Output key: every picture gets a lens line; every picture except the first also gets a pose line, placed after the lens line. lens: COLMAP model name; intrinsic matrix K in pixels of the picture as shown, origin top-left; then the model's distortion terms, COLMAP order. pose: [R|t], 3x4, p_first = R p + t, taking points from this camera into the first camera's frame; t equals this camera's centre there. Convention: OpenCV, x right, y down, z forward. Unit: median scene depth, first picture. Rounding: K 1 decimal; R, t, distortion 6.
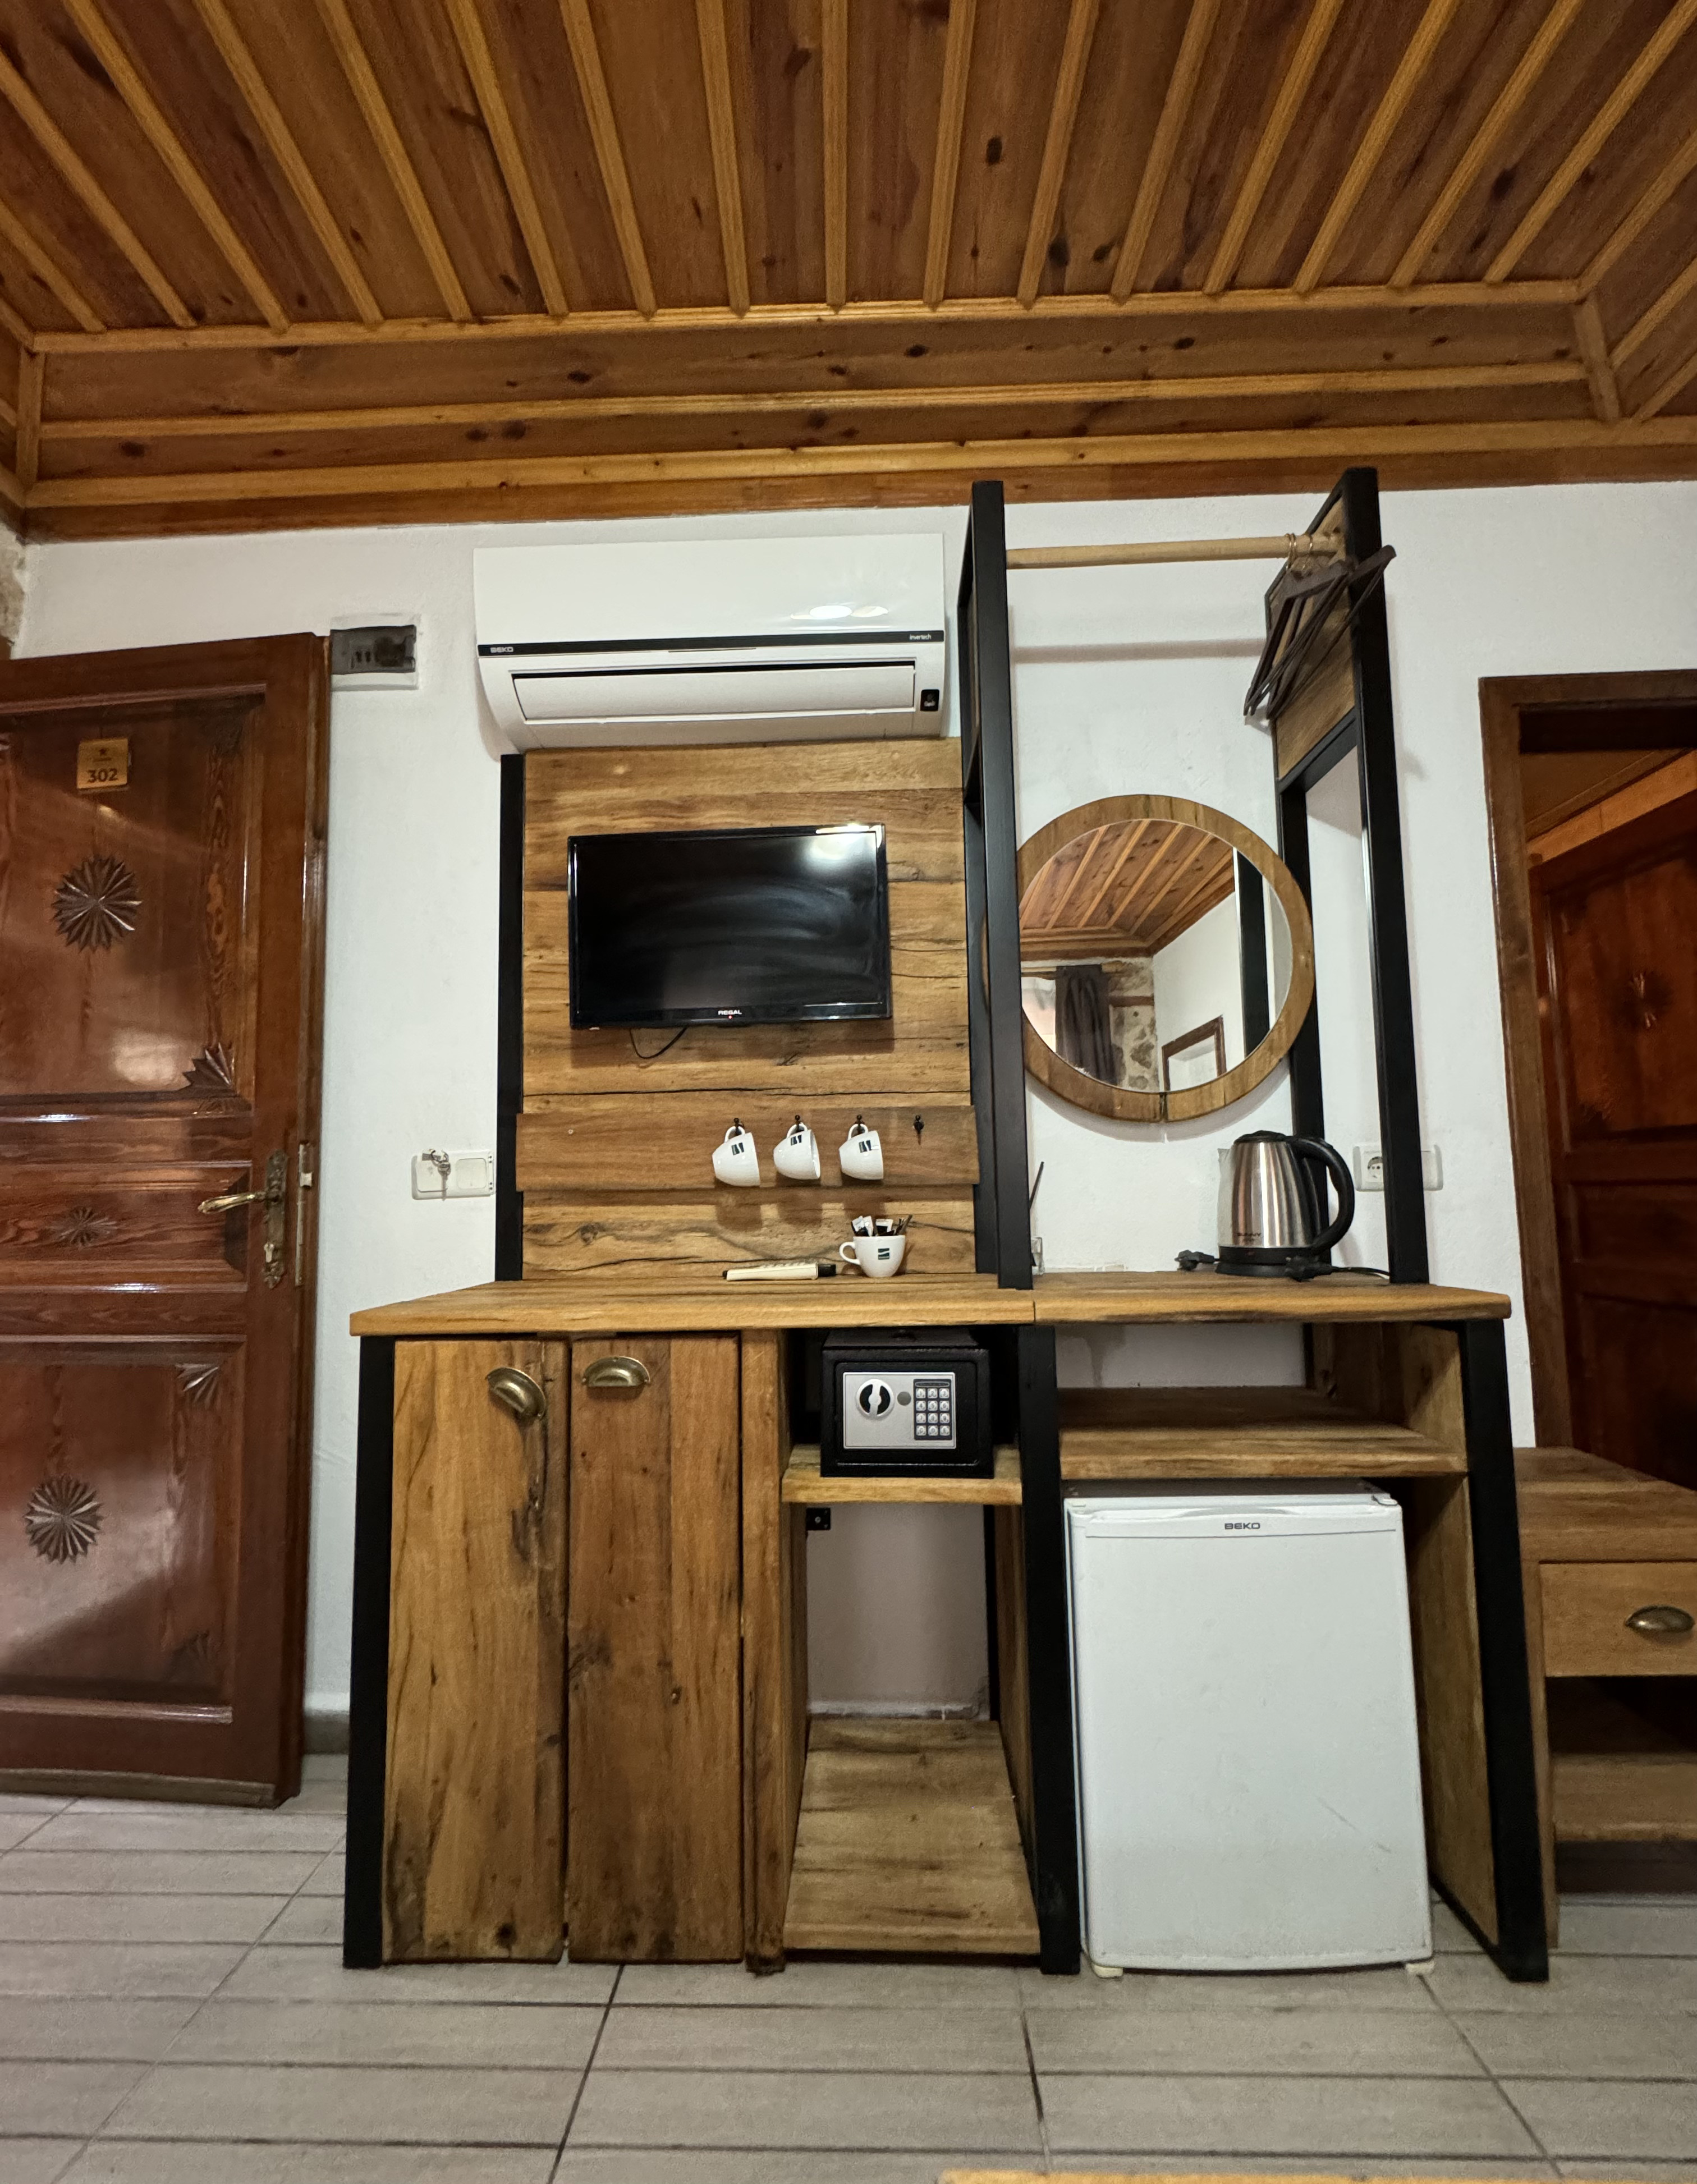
lens RADIAL K [[912.7, 0, 839.2], [0, 912.7, 1130.7], [0, 0, 1]] dist [-0.004788, -0.000677]
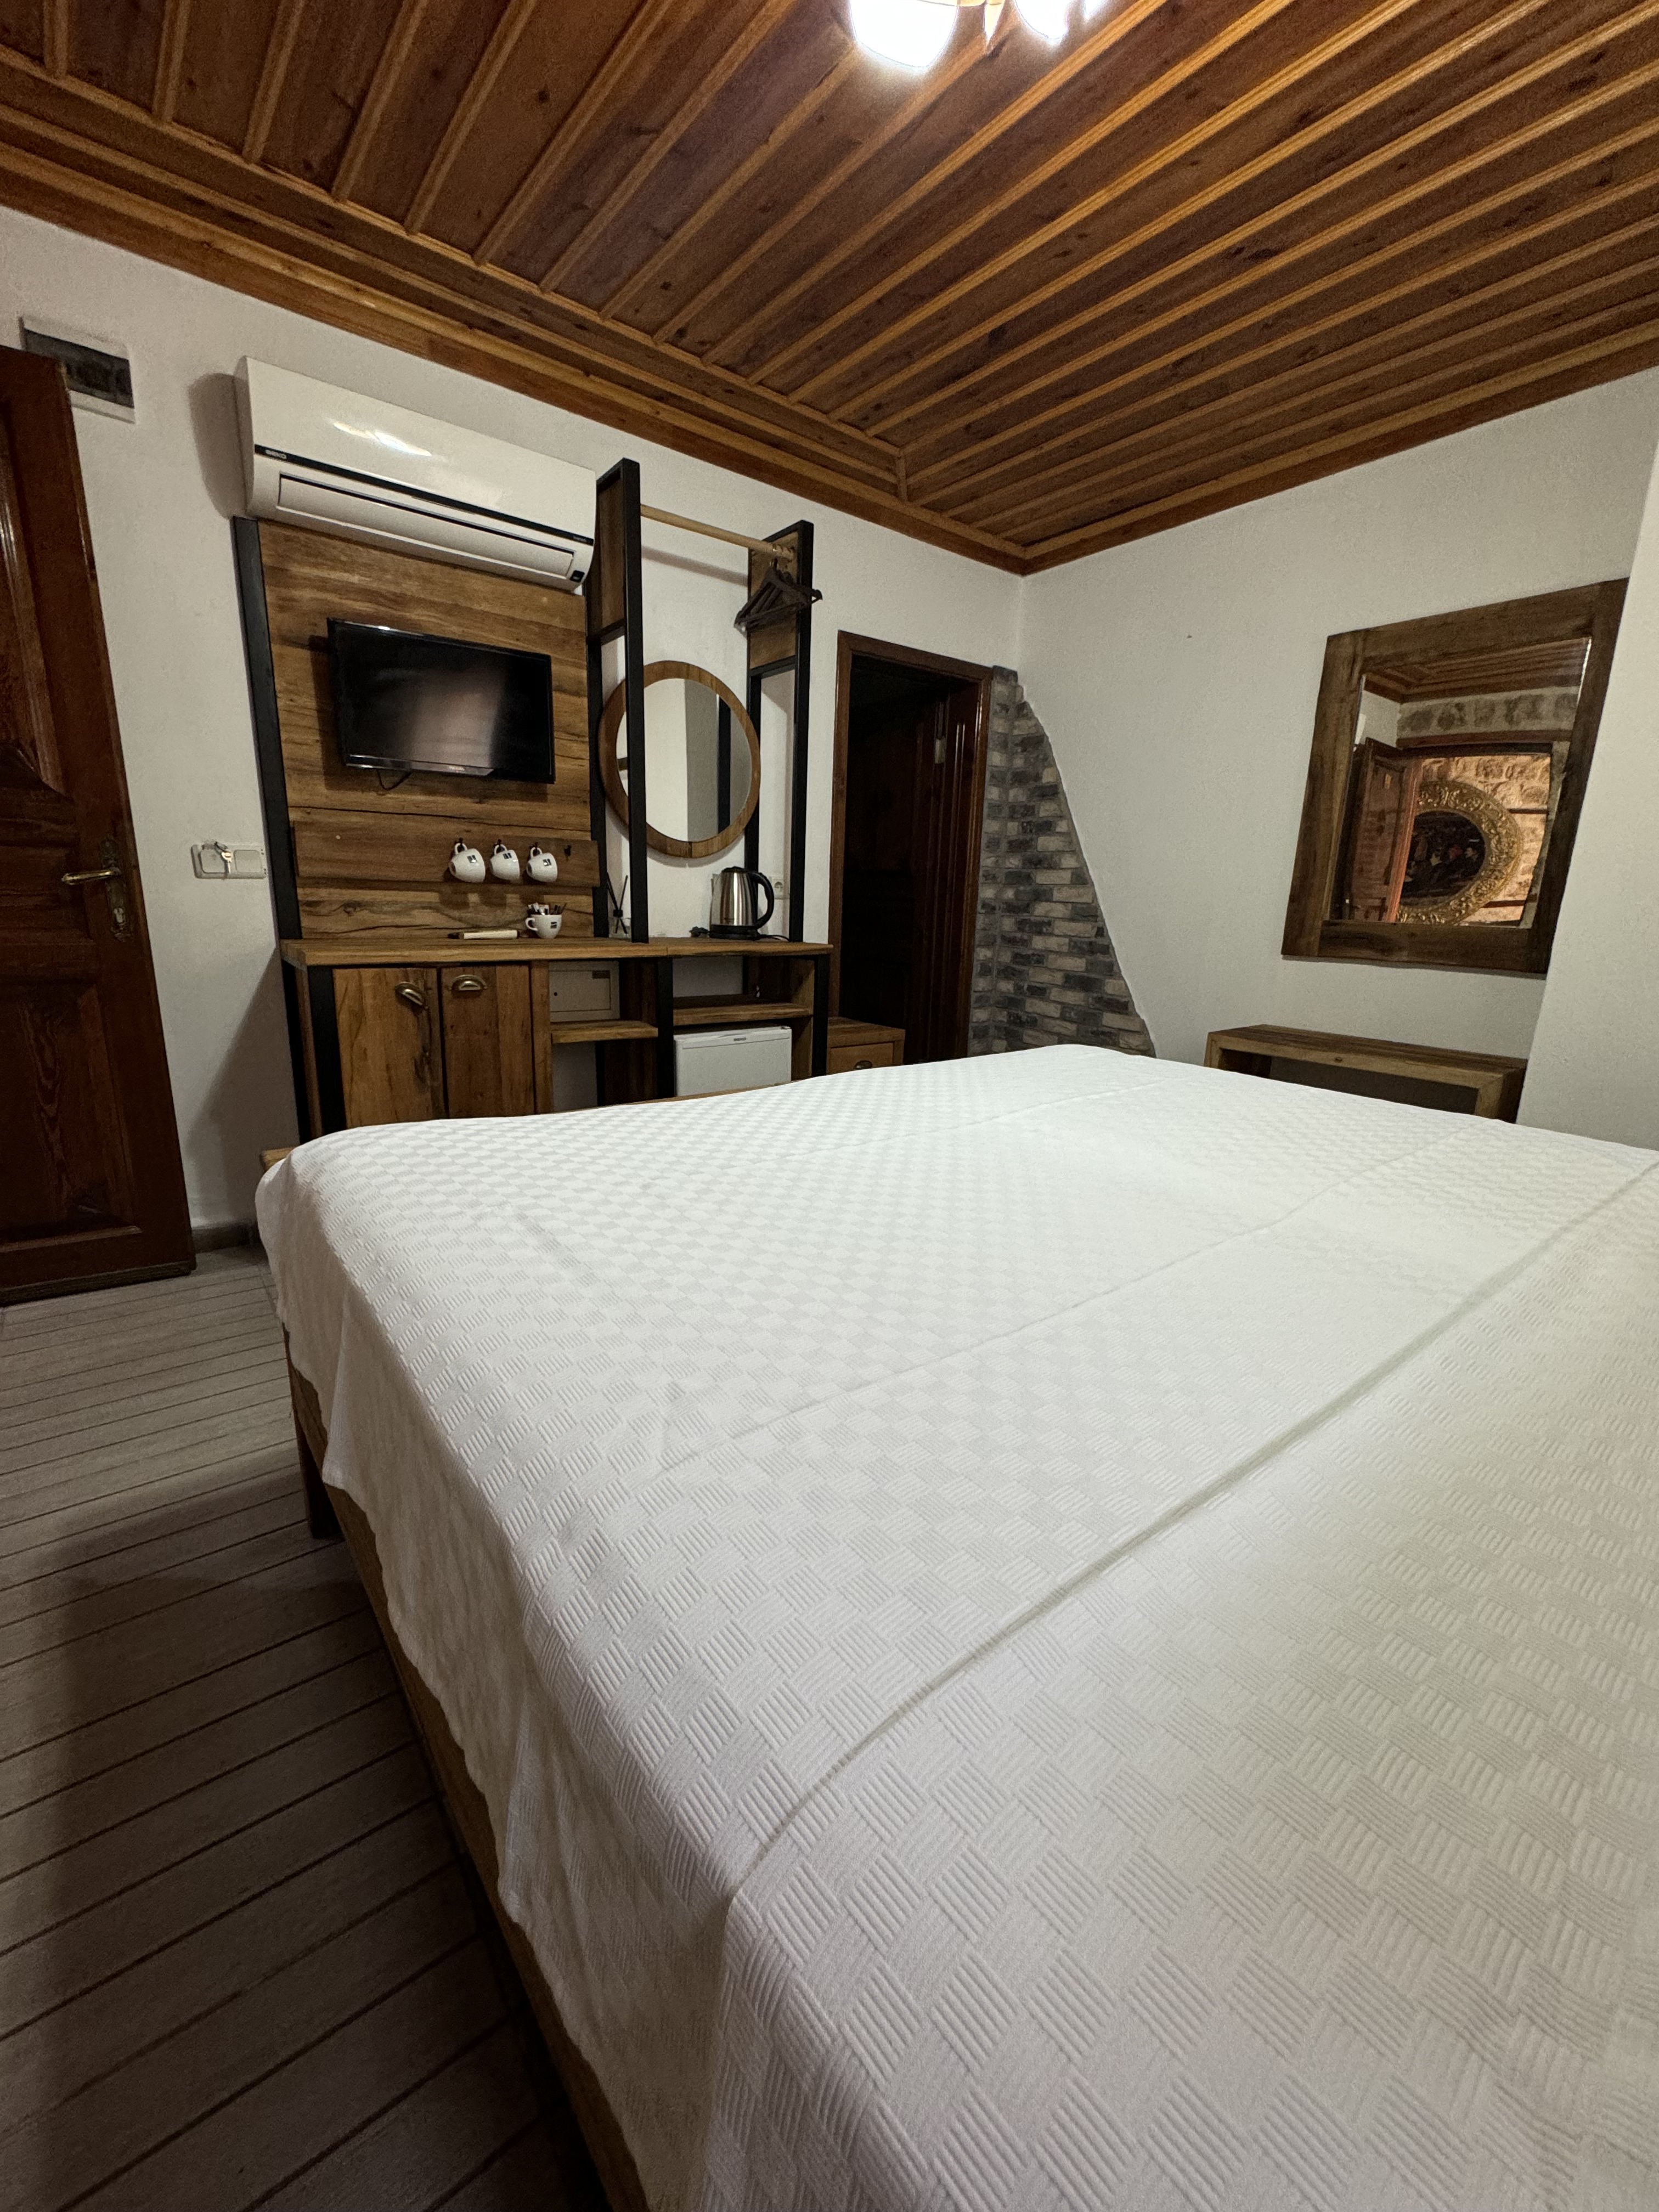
lens RADIAL K [[885.0, 0, 826.6], [0, 885.0, 1104.7], [0, 0, 1]] dist [-0.002615, 0.000916]
pose [[0.771484, -0.108013, 0.627014, -0.643807], [-0.092519, 0.955965, 0.278517, -0.058144], [-0.629486, -0.272883, 0.727518, -0.668708]]
